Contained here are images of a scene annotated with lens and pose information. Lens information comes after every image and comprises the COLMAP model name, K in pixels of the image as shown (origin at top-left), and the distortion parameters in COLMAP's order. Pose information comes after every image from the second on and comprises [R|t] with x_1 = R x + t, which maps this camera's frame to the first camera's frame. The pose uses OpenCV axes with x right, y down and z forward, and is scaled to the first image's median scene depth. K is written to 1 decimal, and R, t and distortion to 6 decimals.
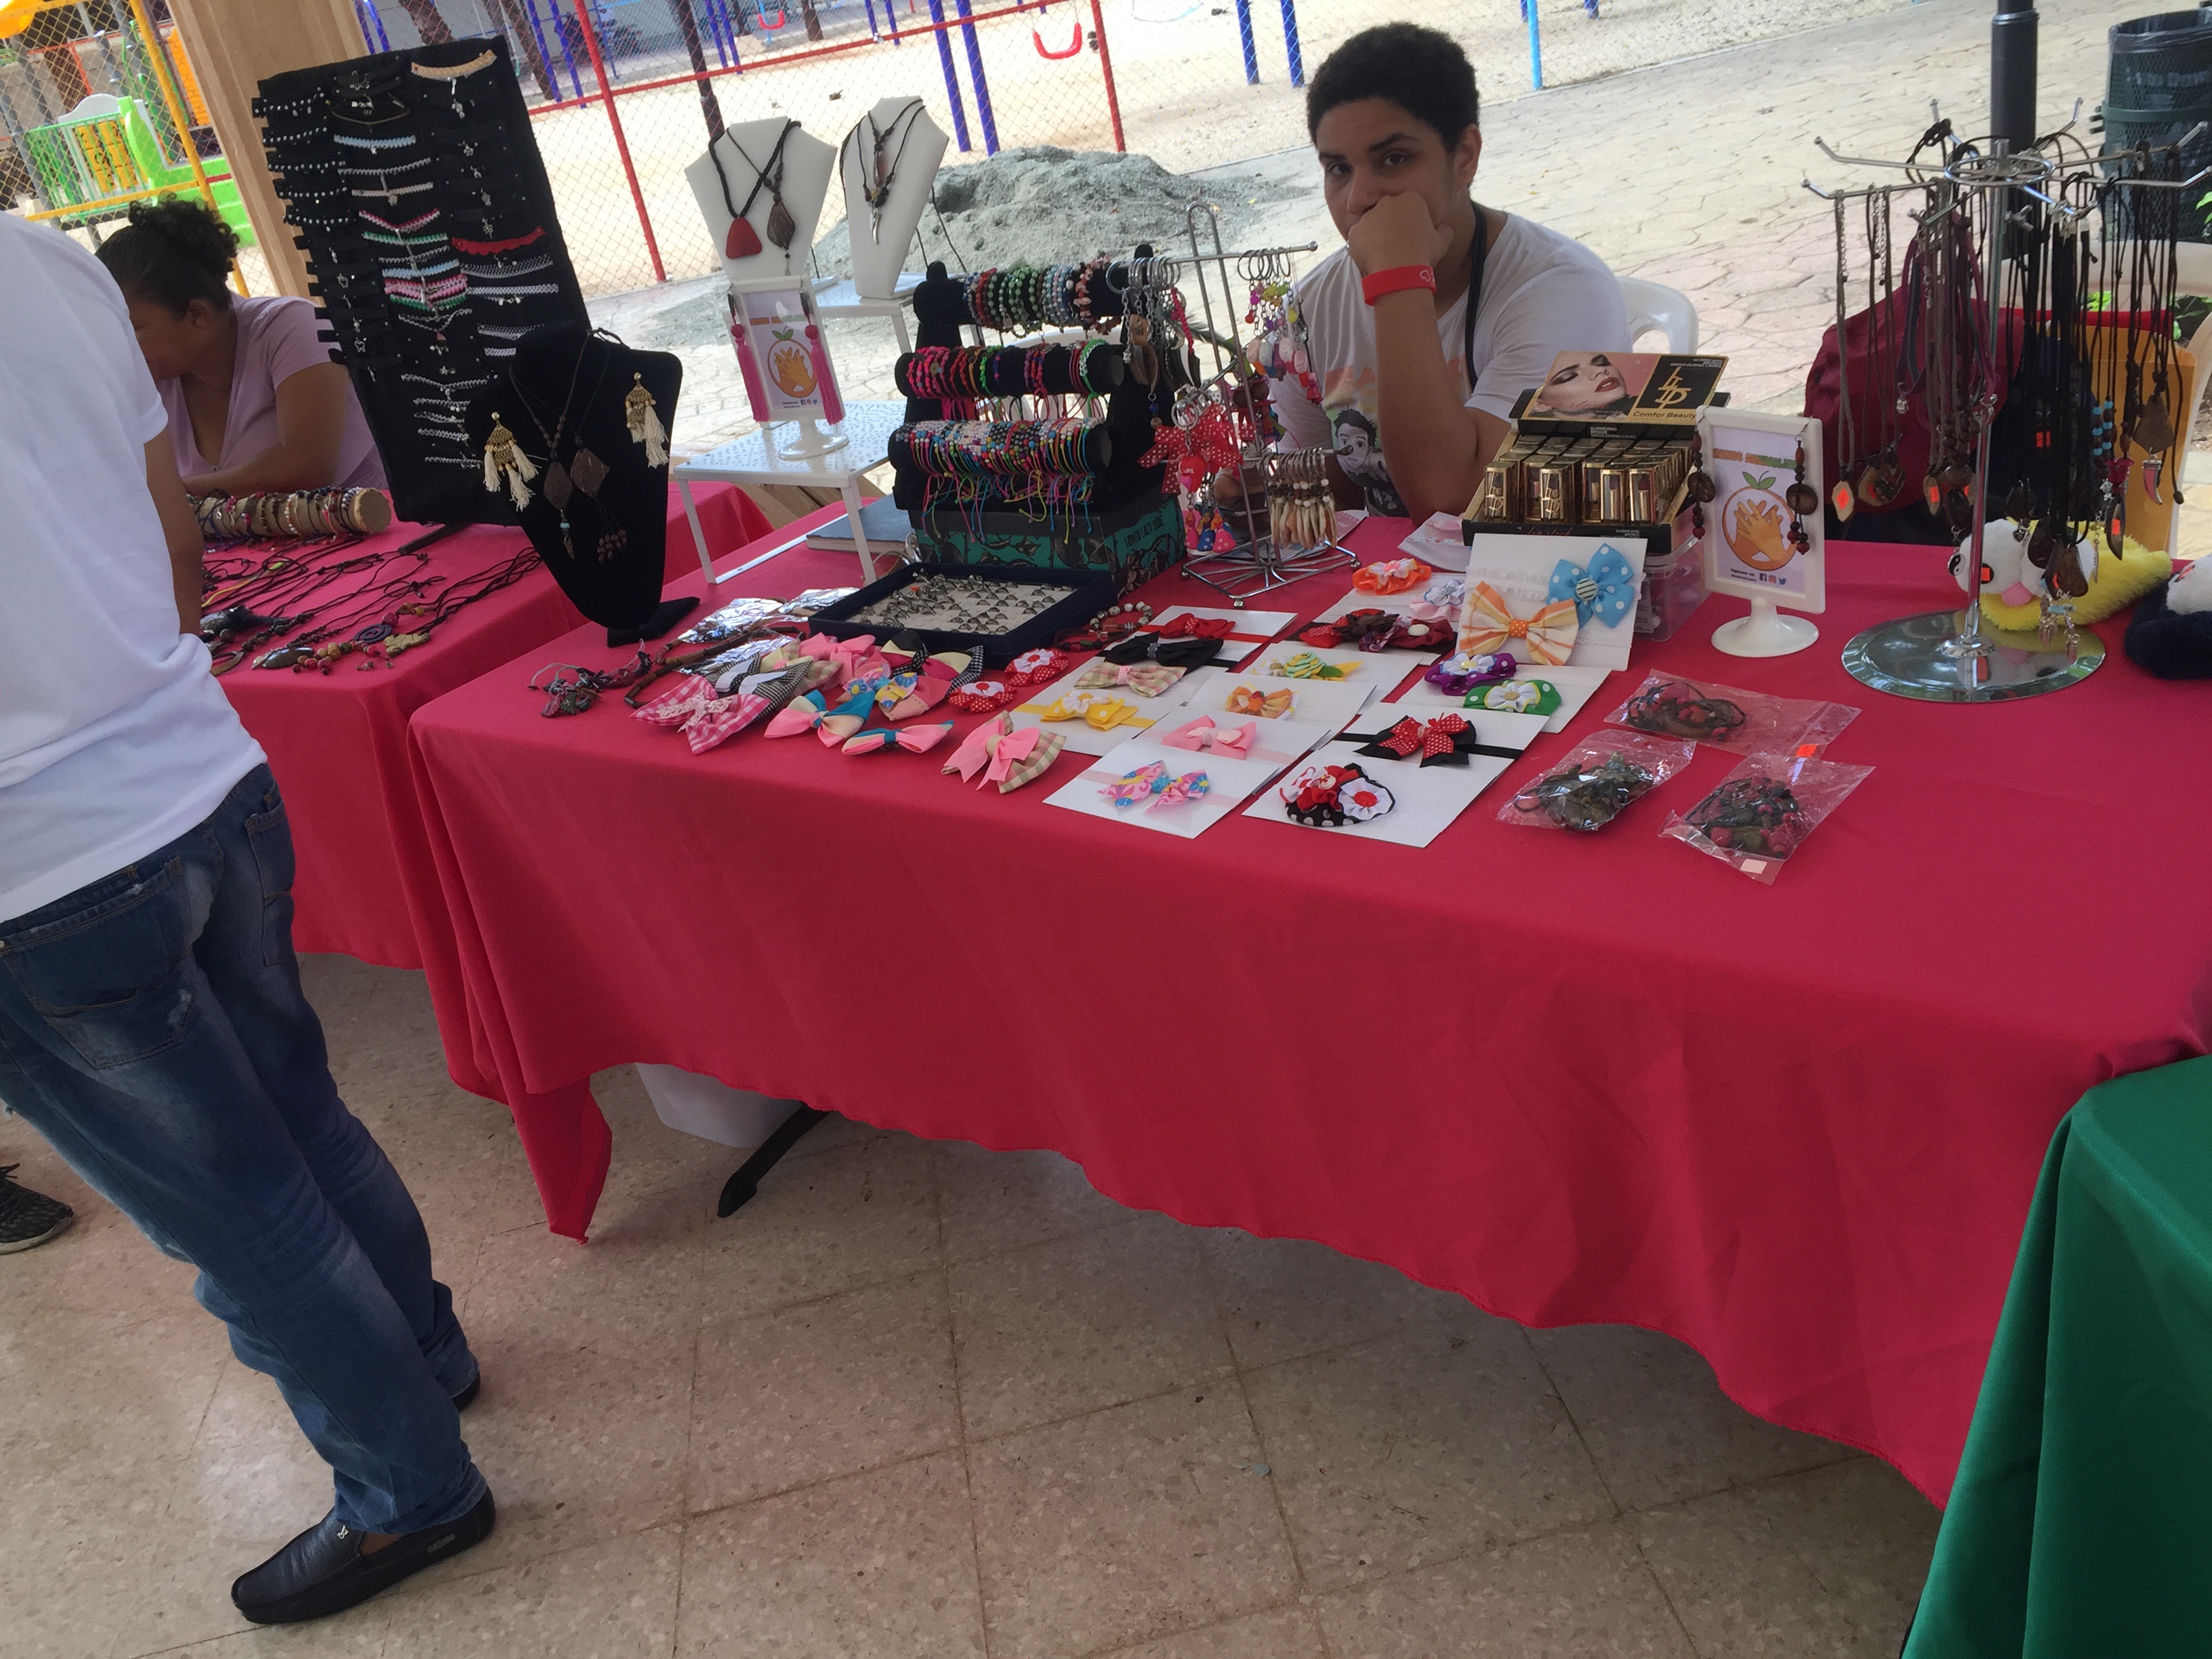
lens RADIAL K [[1879.3, 0, 1109.3], [0, 1879.3, 820.7], [0, 0, 1]] dist [0.096034, -0.129536]
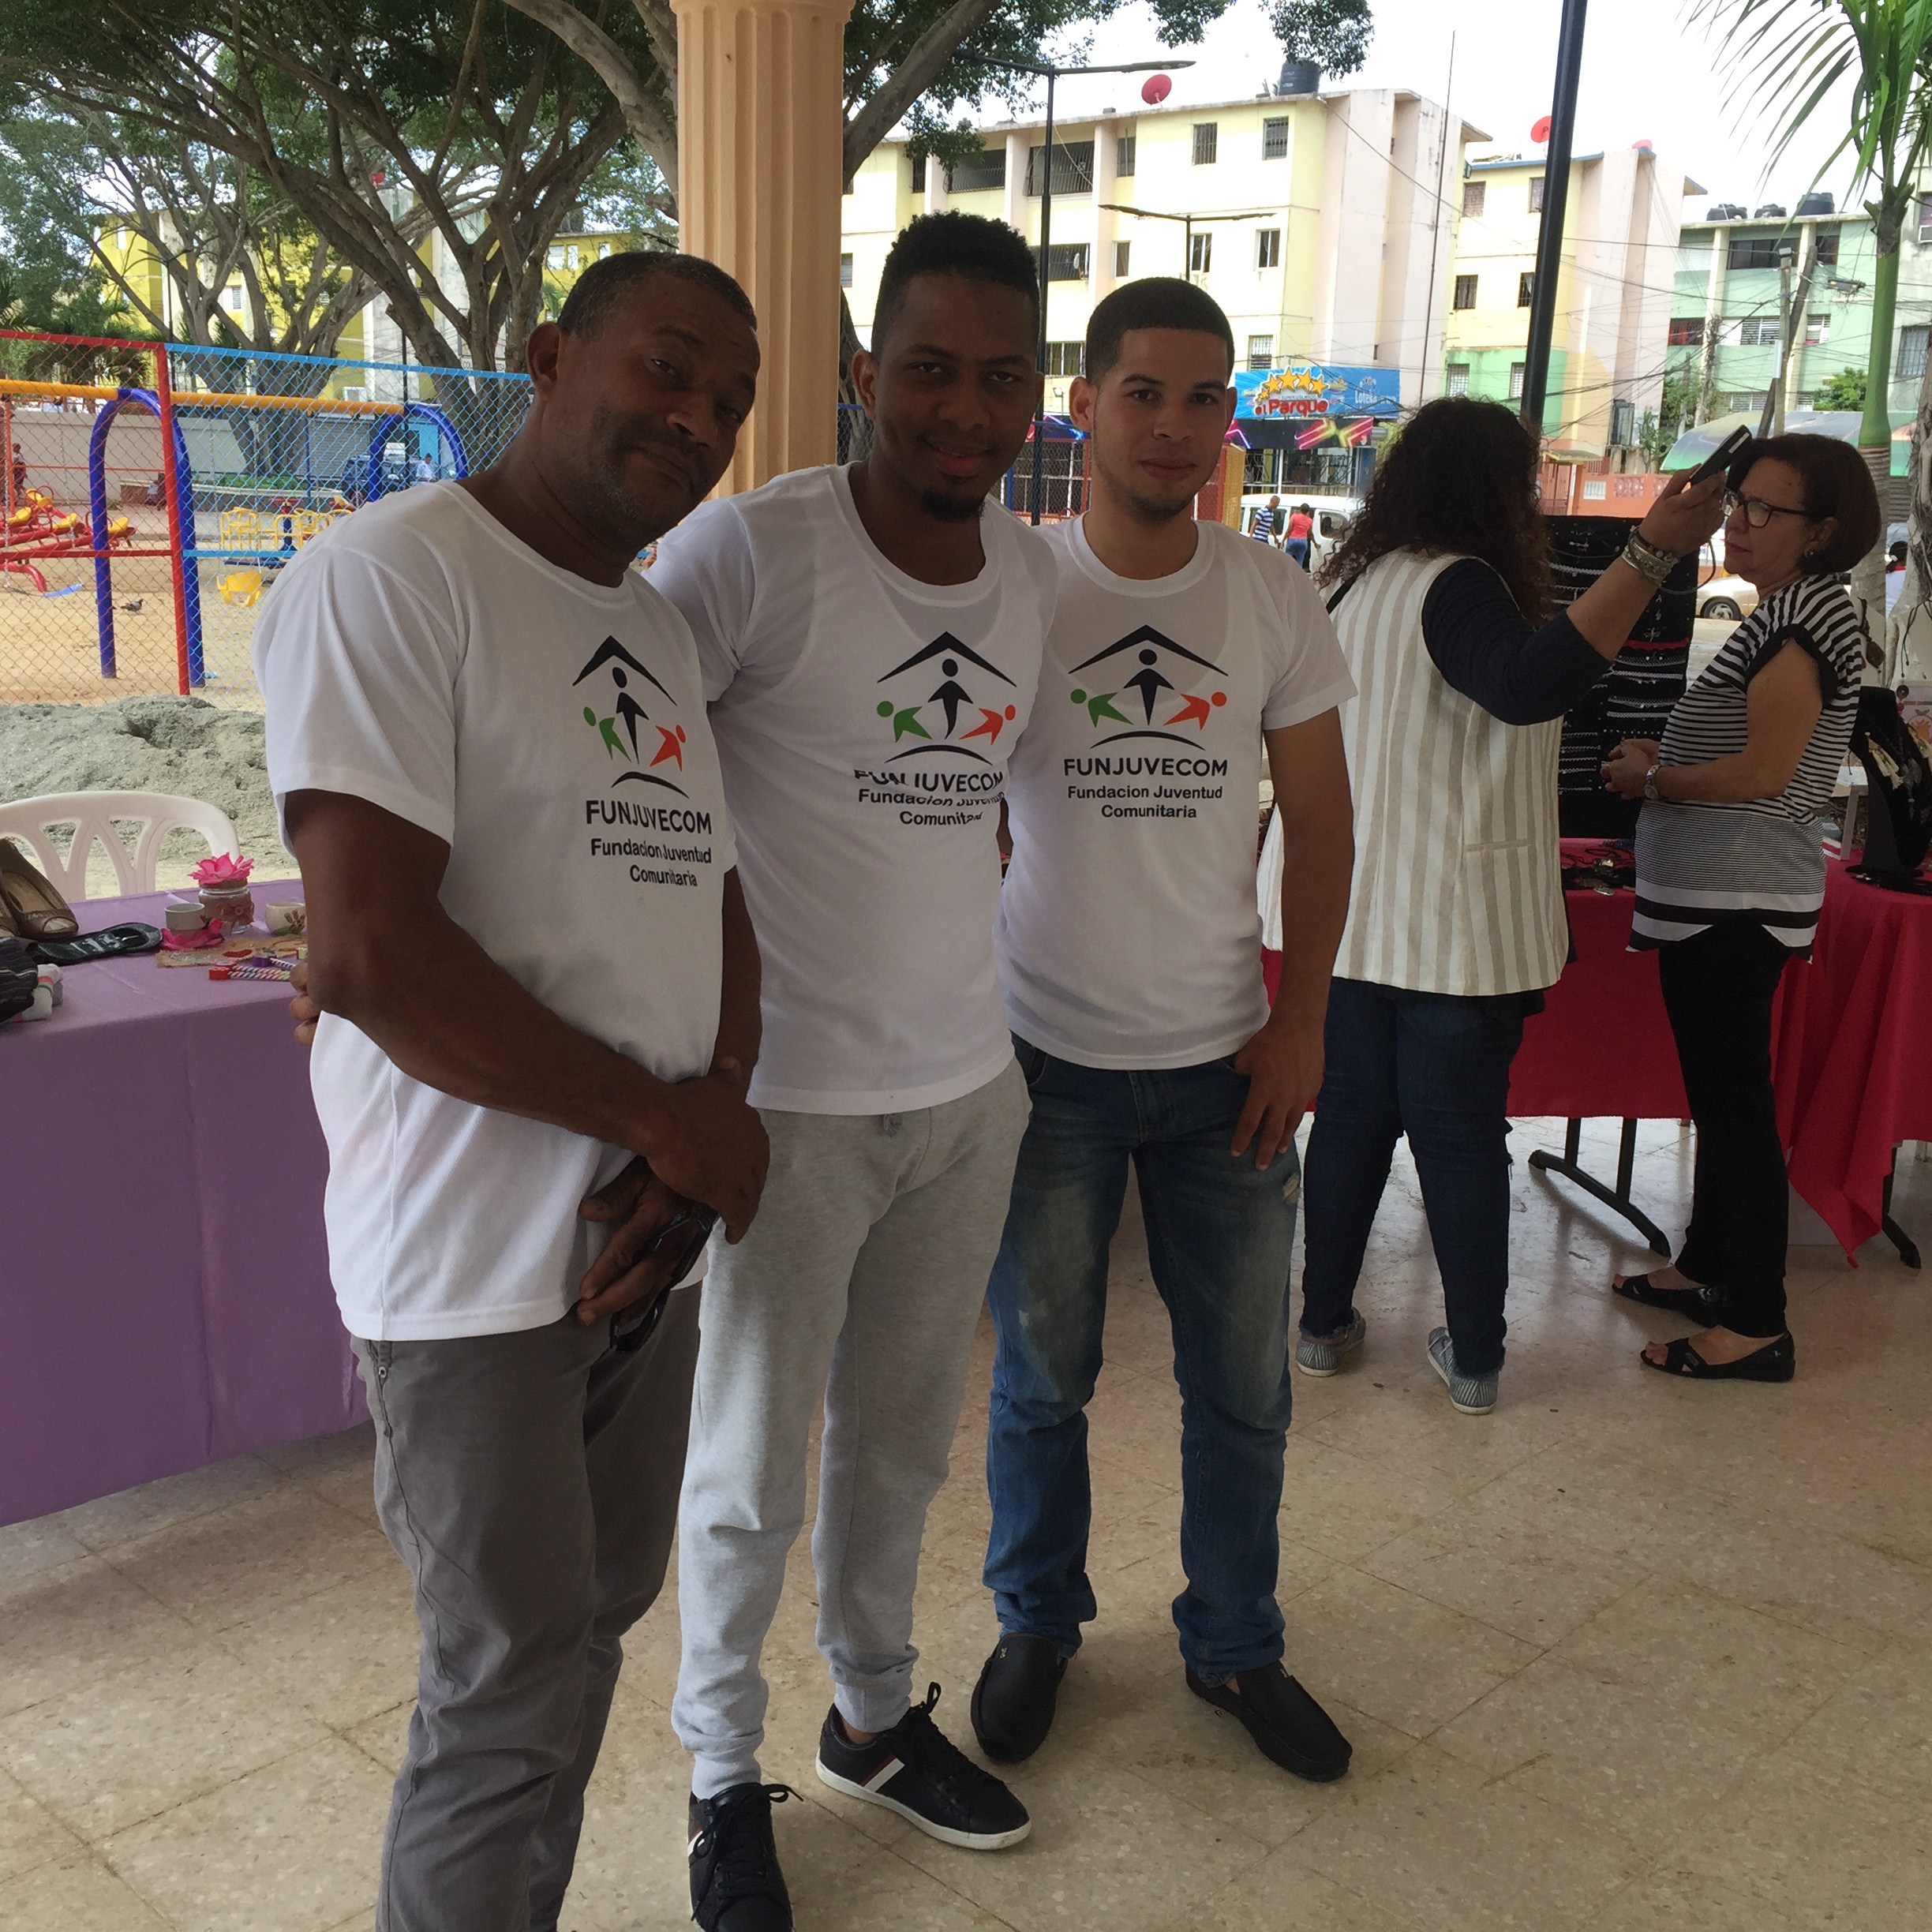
lens RADIAL K [[2189.0, 0, 980.0], [0, 2189.0, 965.4], [0, 0, 1]] dist [0.103321, -0.151924]
pose [[0.763010, 0.067316, 0.642872, -1.874777], [0.121517, 0.961891, -0.244947, 0.311518], [-0.634861, 0.265017, 0.725753, 0.139994]]
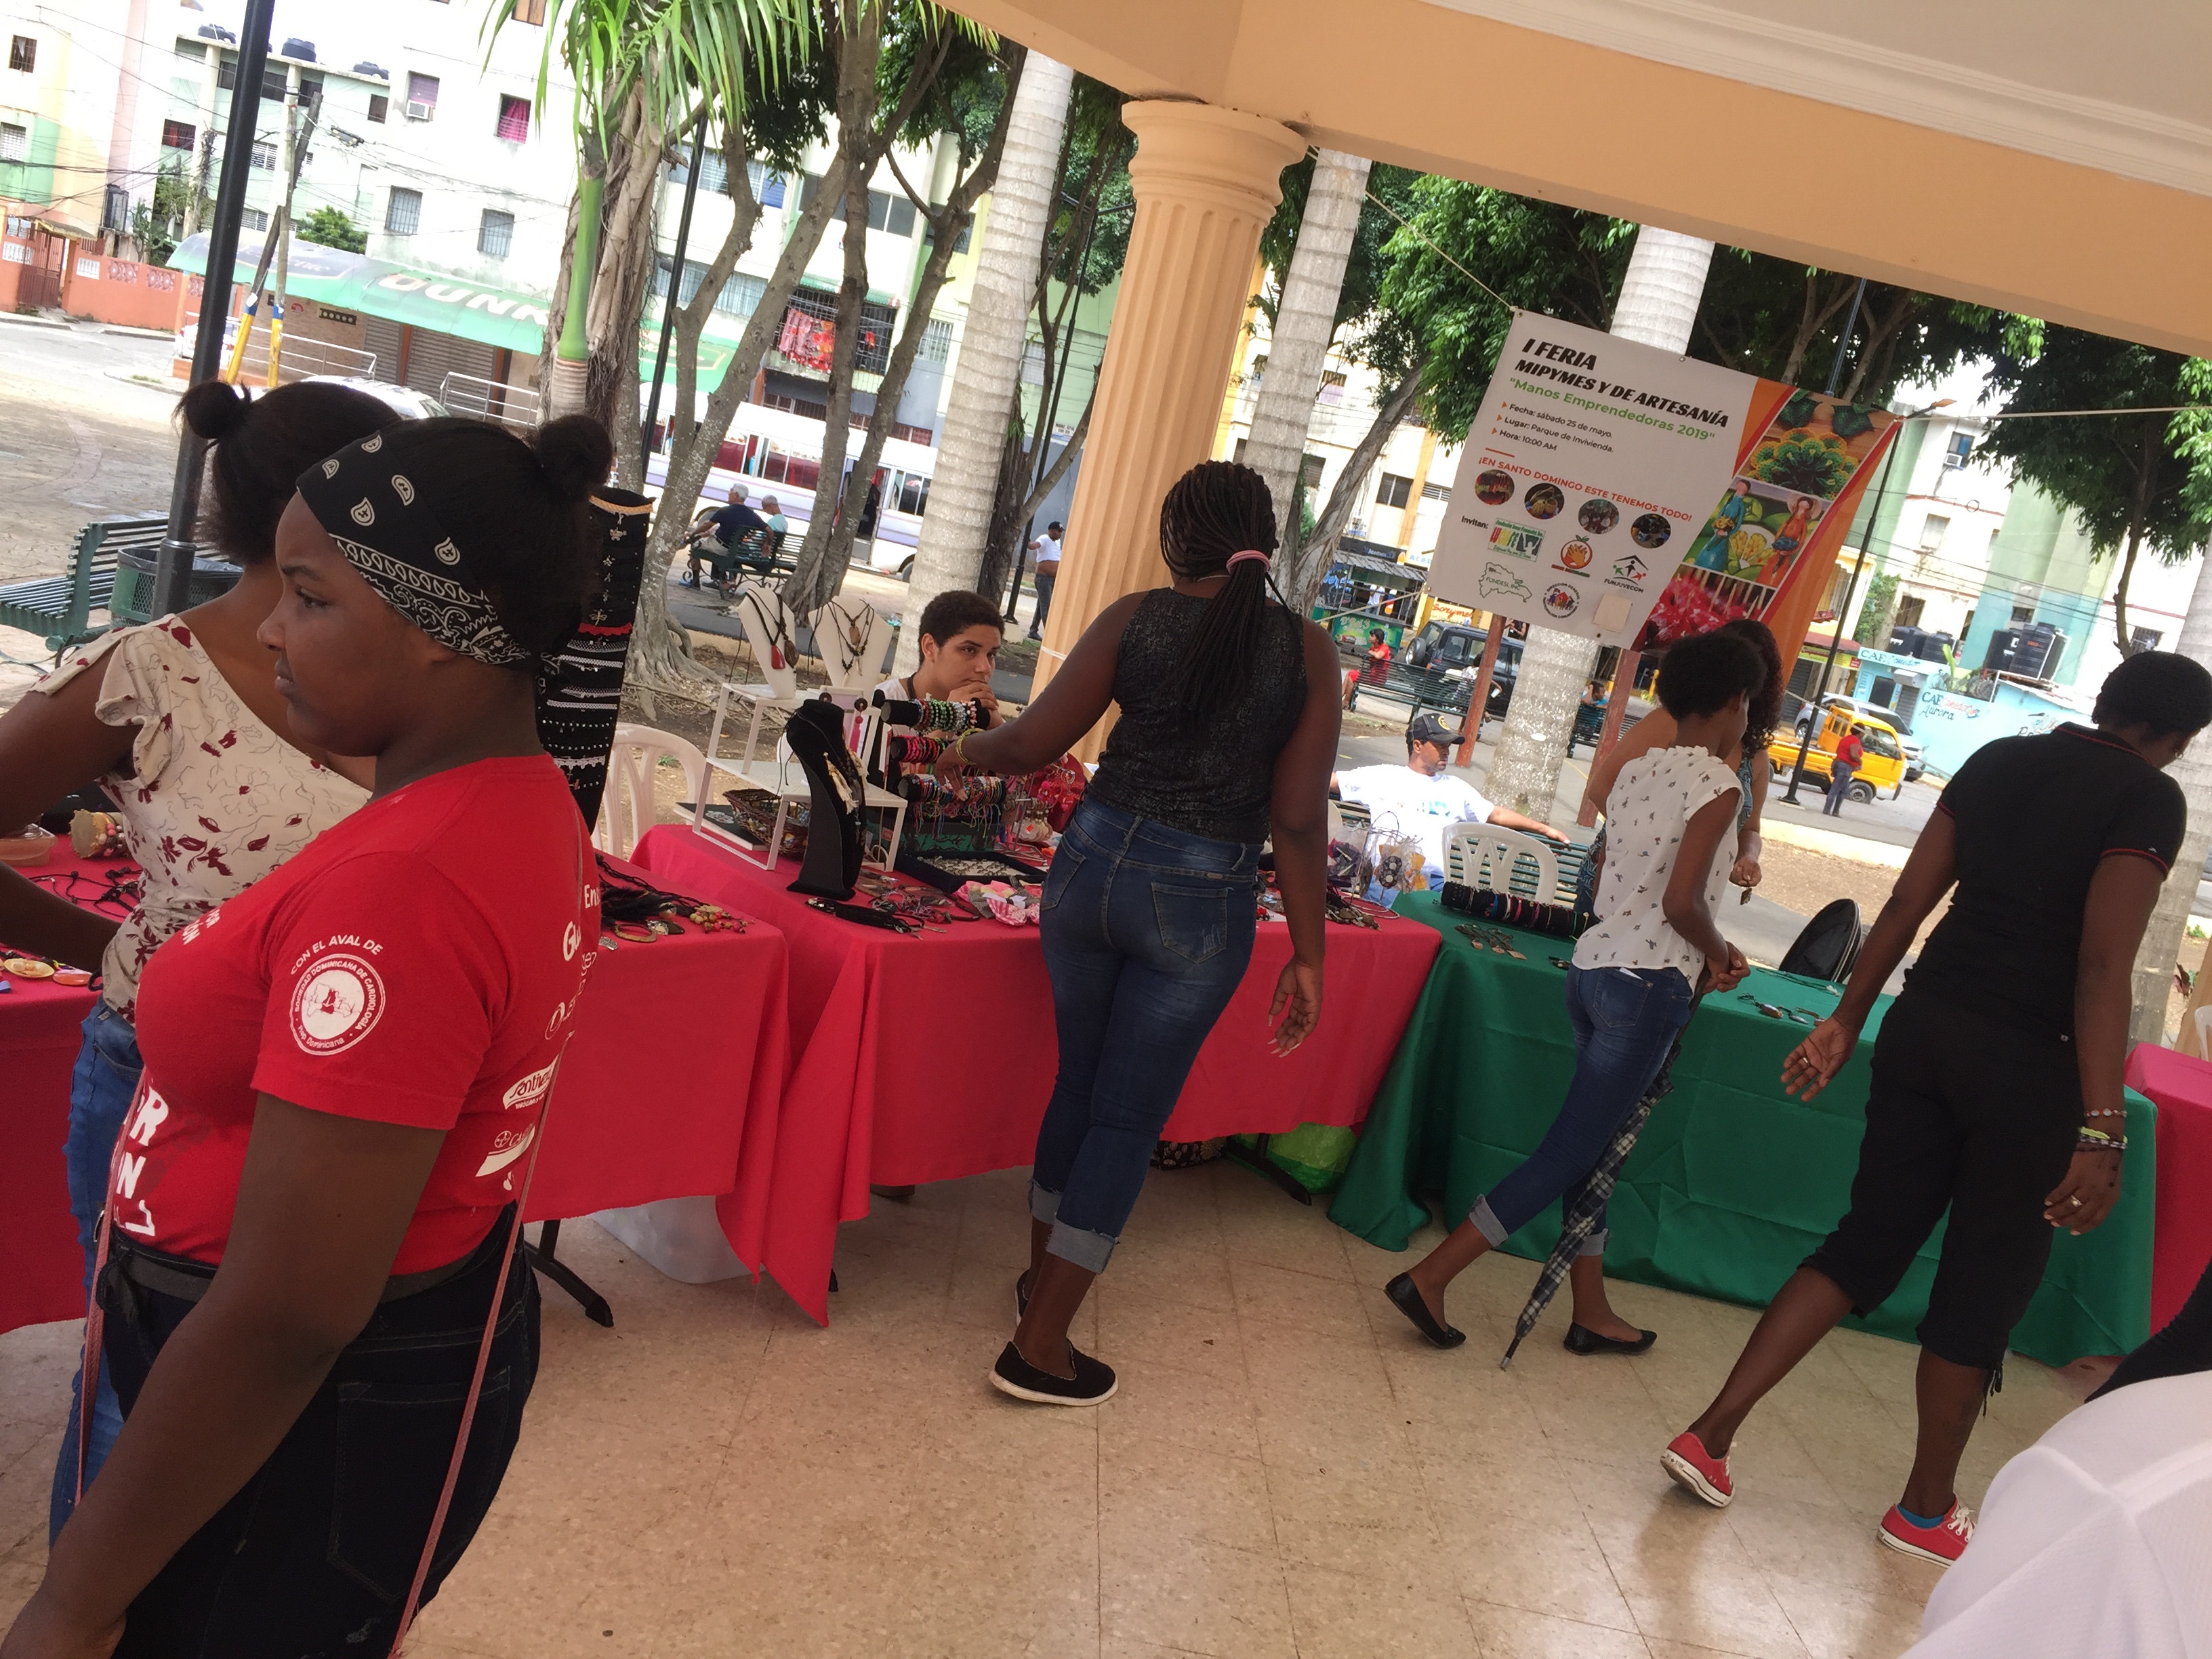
lens RADIAL K [[1887.7, 0, 1091.9], [0, 1887.7, 828.9], [0, 0, 1]] dist [0.094309, -0.132061]
pose [[0.097761, 0.036193, 0.994552, -1.642888], [0.214852, 0.975005, -0.056601, -0.016109], [-0.971741, 0.219215, 0.087541, 0.591154]]
